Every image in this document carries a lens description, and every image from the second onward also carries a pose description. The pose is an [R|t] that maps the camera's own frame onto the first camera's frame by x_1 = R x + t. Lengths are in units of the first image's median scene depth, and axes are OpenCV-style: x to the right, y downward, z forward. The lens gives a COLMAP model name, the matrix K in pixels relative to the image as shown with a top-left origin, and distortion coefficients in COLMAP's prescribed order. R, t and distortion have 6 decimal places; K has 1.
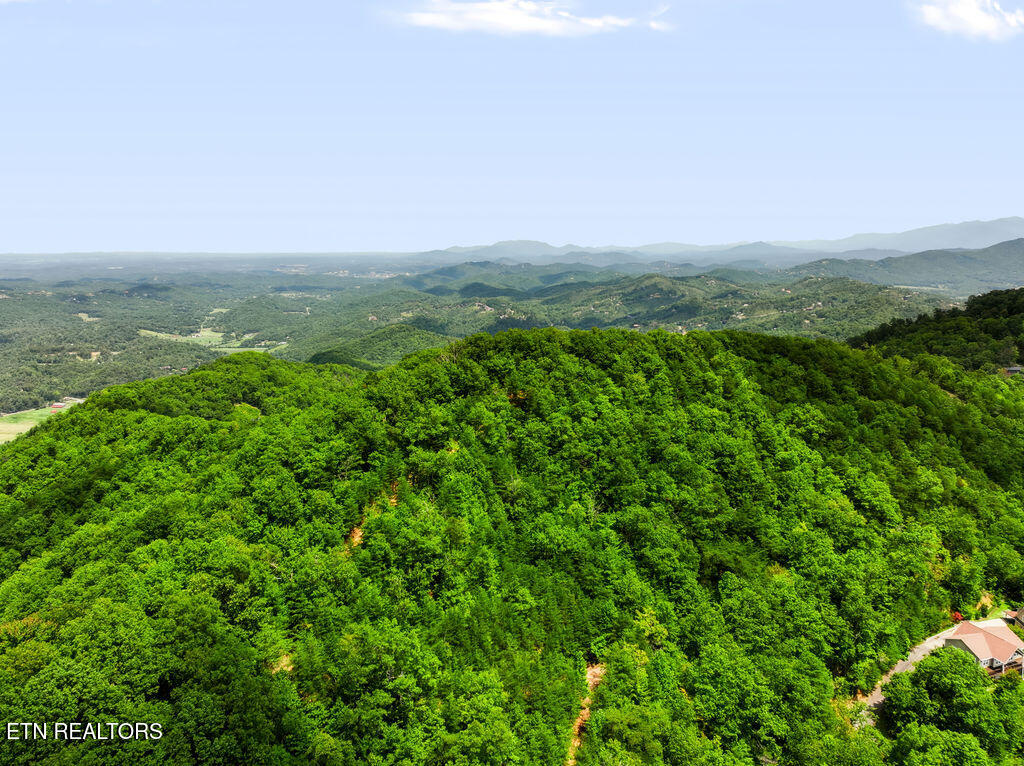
lens RADIAL K [[740.0, 0, 510.4], [0, 740.0, 307.6], [0, 0, 1]] dist [0.000986, -0.001093]
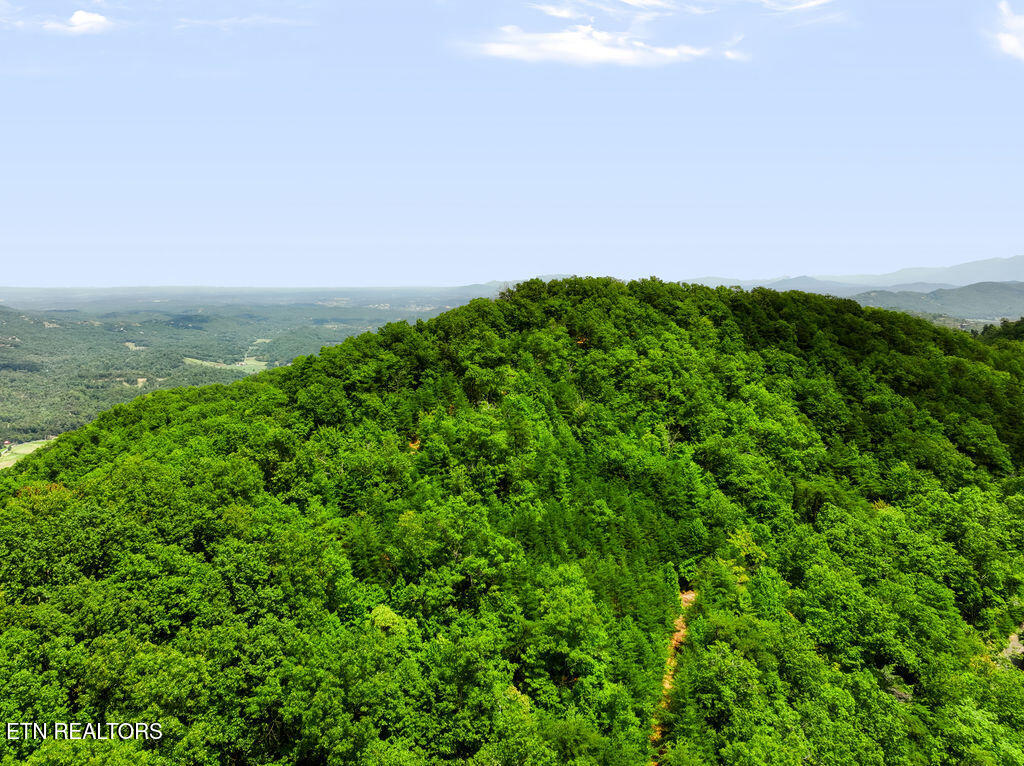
lens RADIAL K [[749.5, 0, 506.8], [0, 749.5, 290.2], [0, 0, 1]] dist [-0.000910, 0.004542]
pose [[0.997399, -0.042907, -0.057916, -0.025942], [0.038862, 0.996842, -0.069245, 0.158963], [0.060705, 0.066814, 0.995917, 0.071062]]
